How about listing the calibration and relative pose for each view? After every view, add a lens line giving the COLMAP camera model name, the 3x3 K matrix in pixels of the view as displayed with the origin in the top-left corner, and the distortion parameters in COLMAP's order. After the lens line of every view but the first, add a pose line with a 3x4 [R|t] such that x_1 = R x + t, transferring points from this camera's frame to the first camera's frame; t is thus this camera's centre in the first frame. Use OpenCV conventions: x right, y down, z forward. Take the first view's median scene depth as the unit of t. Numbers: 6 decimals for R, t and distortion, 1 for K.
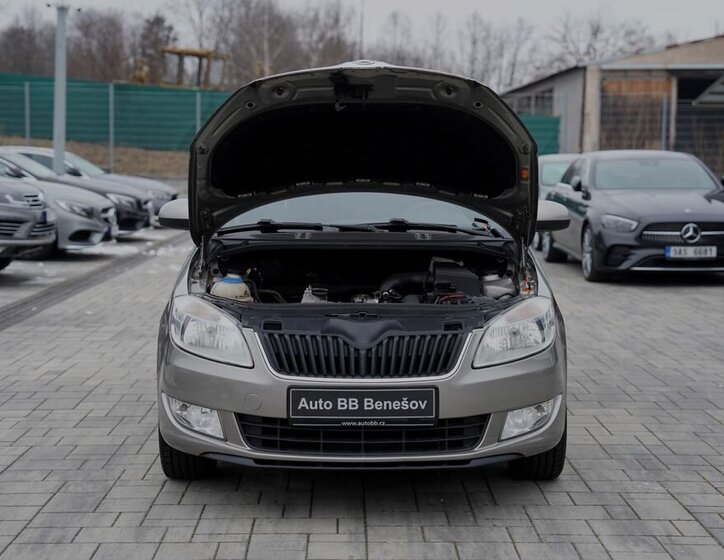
lens RADIAL K [[1333.5, 0, 364.1], [0, 1333.5, 286.7], [0, 0, 1]] dist [0.228346, 0.000000]
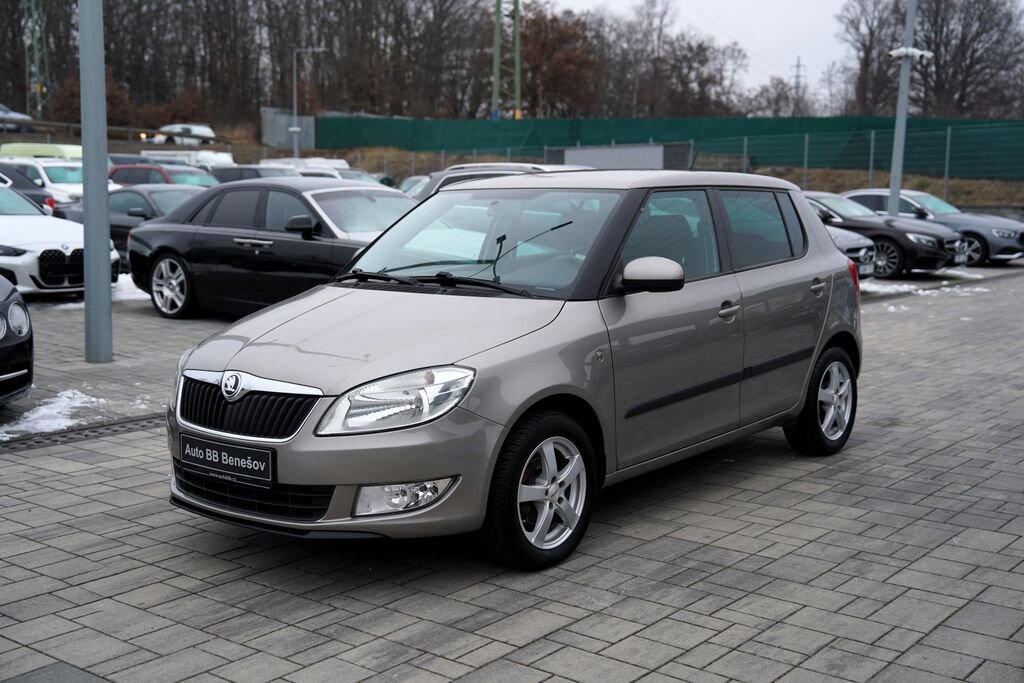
lens RADIAL K [[1176.5, 0, 501.1], [0, 1176.5, 338.3], [0, 0, 1]] dist [0.107173, 0.000000]
pose [[0.764346, 0.068870, -0.641118, 0.571727], [-0.053904, 0.997624, 0.042902, -0.040038], [0.642549, 0.001767, 0.766242, 0.360152]]
